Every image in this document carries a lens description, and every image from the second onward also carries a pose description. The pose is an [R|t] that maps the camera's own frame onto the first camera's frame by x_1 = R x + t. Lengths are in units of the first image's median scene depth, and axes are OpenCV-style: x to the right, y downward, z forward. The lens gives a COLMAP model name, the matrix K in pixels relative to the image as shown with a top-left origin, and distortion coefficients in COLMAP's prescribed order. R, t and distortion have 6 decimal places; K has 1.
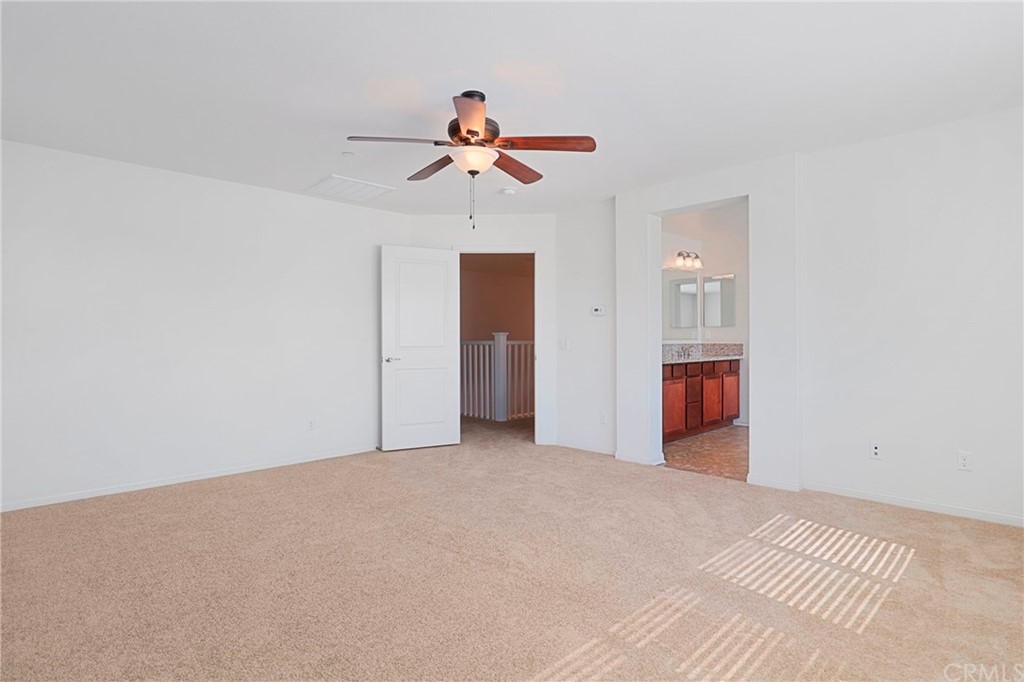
lens RADIAL K [[603.4, 0, 510.9], [0, 603.4, 335.7], [0, 0, 1]] dist [-0.002902, -0.000160]
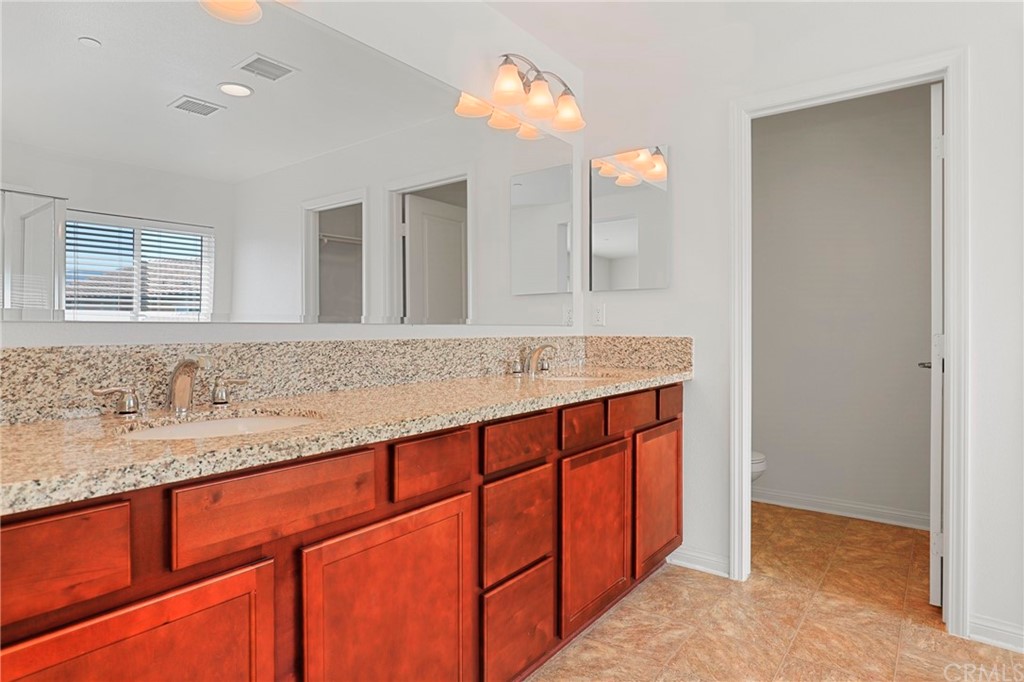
lens RADIAL K [[603.4, 0, 510.9], [0, 603.4, 335.7], [0, 0, 1]] dist [-0.002902, -0.000160]
pose [[0.992950, -0.001248, 0.118526, 0.245142], [-0.000593, 0.999880, 0.015492, 0.007066], [-0.118531, -0.015454, 0.992830, 0.681935]]
